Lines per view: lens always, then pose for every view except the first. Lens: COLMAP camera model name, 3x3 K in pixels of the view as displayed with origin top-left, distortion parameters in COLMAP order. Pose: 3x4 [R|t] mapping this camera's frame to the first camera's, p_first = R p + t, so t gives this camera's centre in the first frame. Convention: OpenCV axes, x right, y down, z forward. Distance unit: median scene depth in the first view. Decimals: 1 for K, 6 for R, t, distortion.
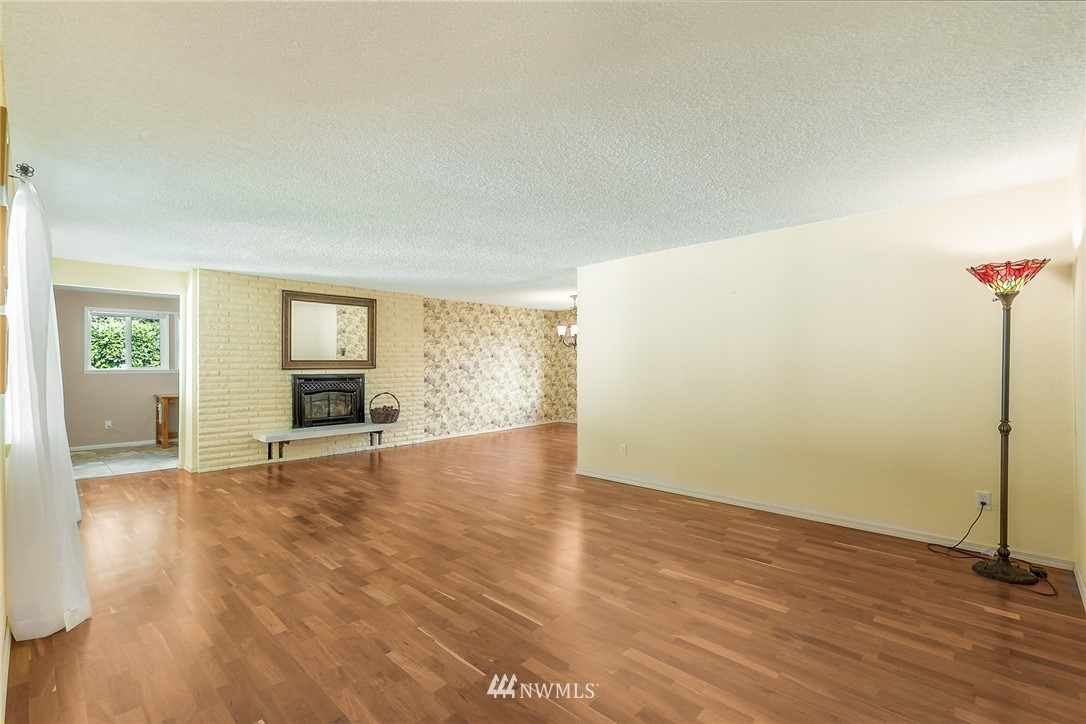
lens RADIAL K [[489.5, 0, 544.7], [0, 489.5, 360.7], [0, 0, 1]] dist [0.004786, -0.000090]
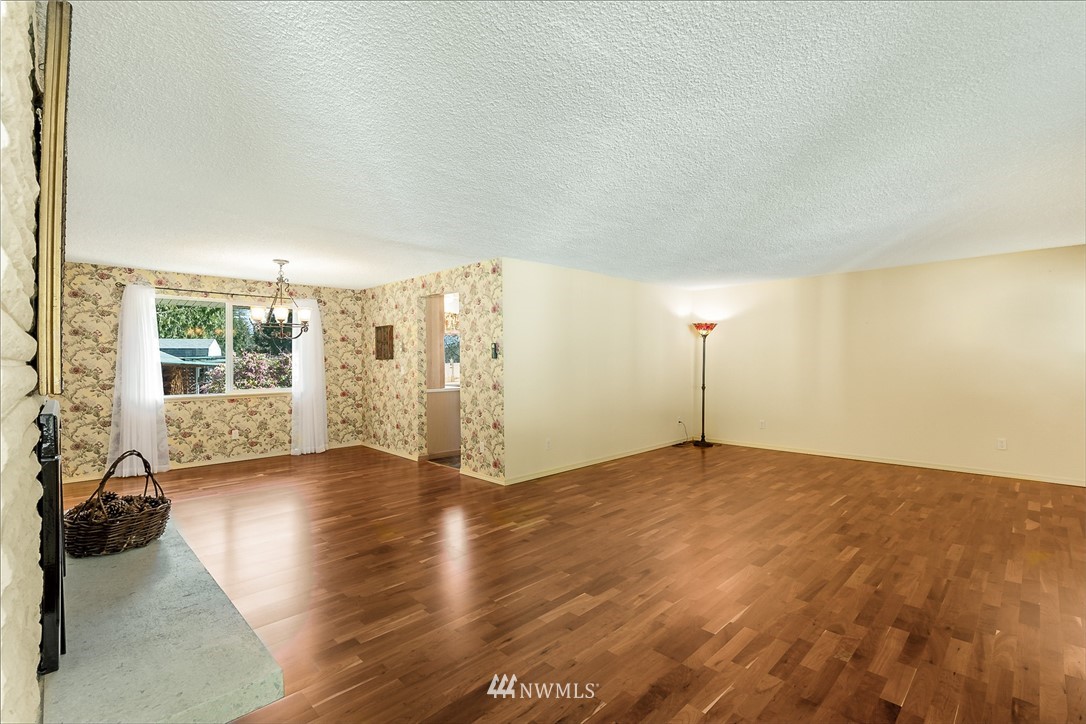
lens RADIAL K [[489.5, 0, 544.3], [0, 489.5, 358.1], [0, 0, 1]] dist [0.004786, -0.000090]
pose [[0.025885, 0.004310, 0.999656, -1.609369], [-0.004689, 0.999980, -0.004190, 0.000967], [-0.999654, -0.004579, 0.025904, 1.733369]]
